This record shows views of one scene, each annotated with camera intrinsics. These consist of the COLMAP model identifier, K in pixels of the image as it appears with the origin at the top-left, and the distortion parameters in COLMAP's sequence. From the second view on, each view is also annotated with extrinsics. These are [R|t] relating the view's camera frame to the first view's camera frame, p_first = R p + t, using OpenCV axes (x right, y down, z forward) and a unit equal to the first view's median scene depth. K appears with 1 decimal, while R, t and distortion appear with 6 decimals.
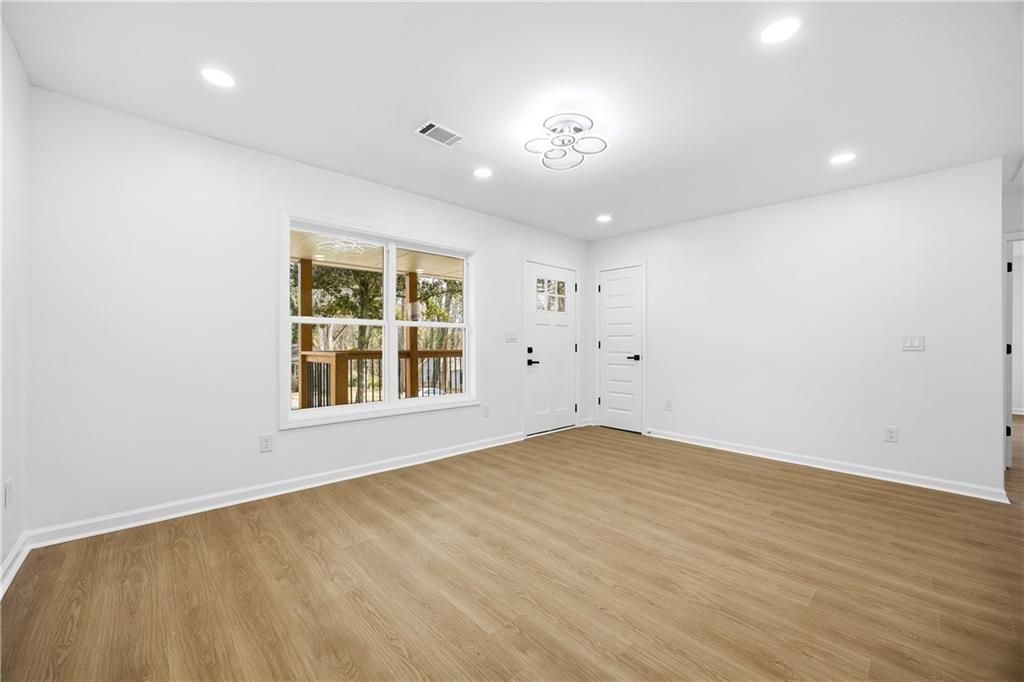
lens RADIAL K [[401.4, 0, 512.0], [0, 401.4, 341.0], [0, 0, 1]] dist [-0.003720, -0.000117]
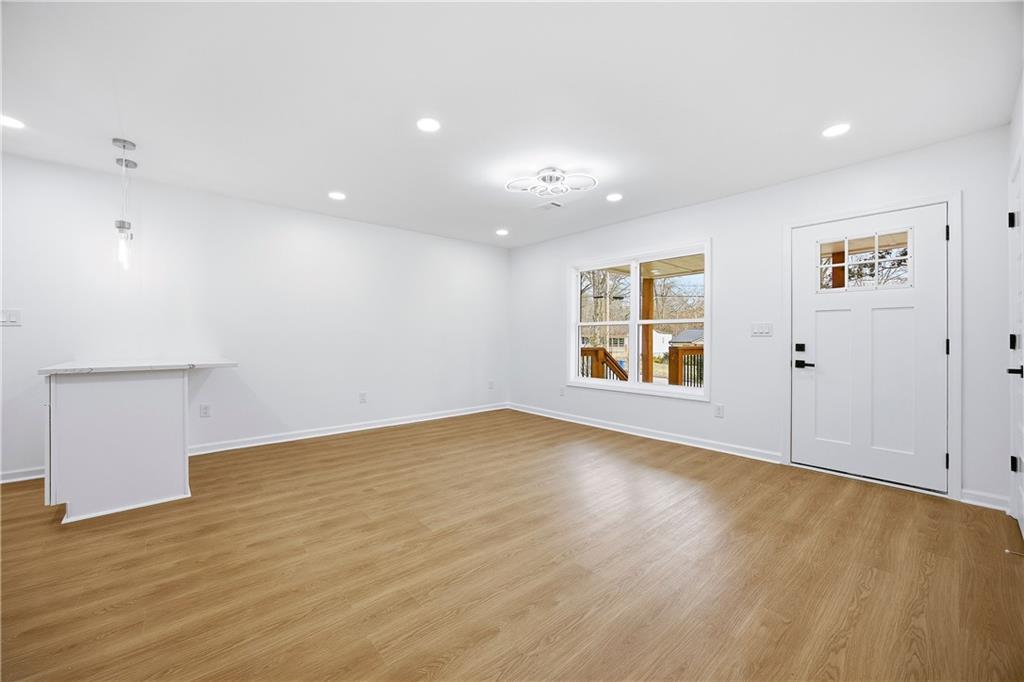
lens RADIAL K [[401.4, 0, 512.0], [0, 401.4, 341.0], [0, 0, 1]] dist [-0.003720, -0.000117]
pose [[-0.042407, 0.006938, -0.999076, 1.004894], [0.004681, 0.999966, 0.006746, 0.005588], [0.999089, -0.004391, -0.042438, 0.650168]]
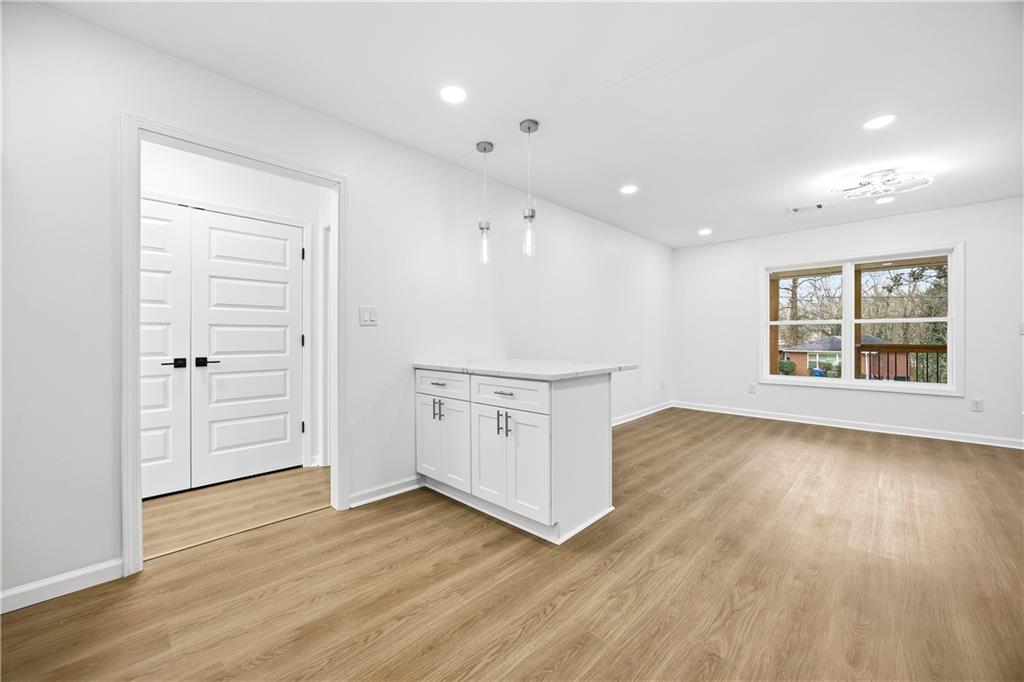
lens RADIAL K [[401.4, 0, 512.0], [0, 401.4, 341.0], [0, 0, 1]] dist [-0.003720, -0.000117]
pose [[0.055989, 0.014341, -0.998328, 0.971458], [0.006312, 0.999872, 0.014717, -0.005616], [0.998411, -0.007126, 0.055891, -0.209716]]
